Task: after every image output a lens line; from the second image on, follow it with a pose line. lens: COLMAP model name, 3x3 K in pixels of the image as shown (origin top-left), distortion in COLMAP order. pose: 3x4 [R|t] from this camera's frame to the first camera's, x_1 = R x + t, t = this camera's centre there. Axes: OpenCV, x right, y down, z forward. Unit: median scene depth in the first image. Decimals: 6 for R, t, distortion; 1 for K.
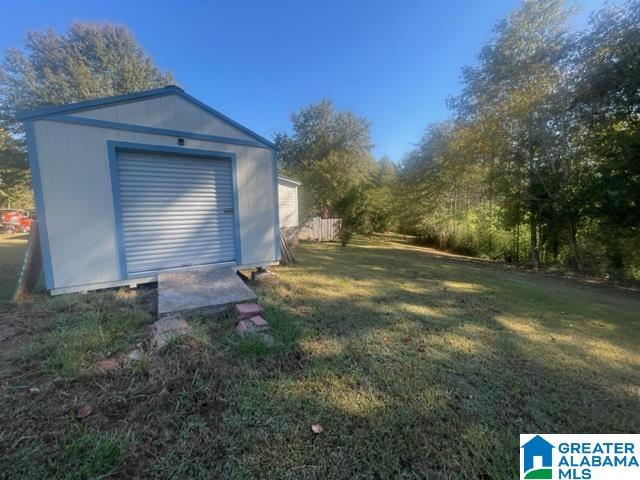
lens RADIAL K [[258.4, 0, 320.0], [0, 258.4, 240.0], [0, 0, 1]] dist [-0.001056, -0.000145]
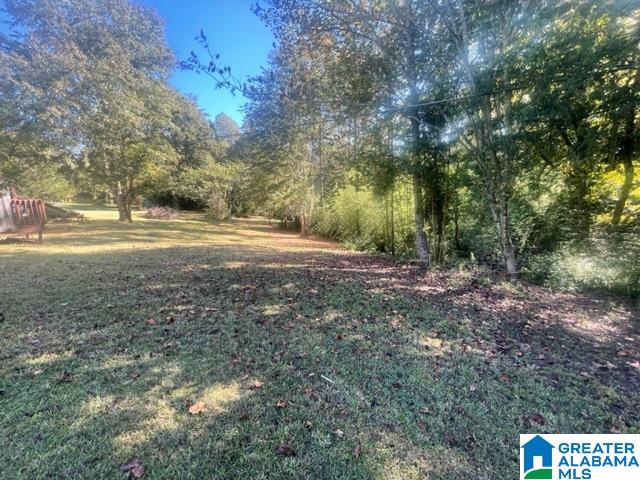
lens RADIAL K [[258.4, 0, 320.0], [0, 258.4, 240.0], [0, 0, 1]] dist [-0.001056, -0.000145]
pose [[0.921476, -0.080958, 0.379904, 0.183534], [0.060659, 0.996032, 0.065123, 0.002450], [-0.383669, -0.036965, 0.922731, 0.246624]]
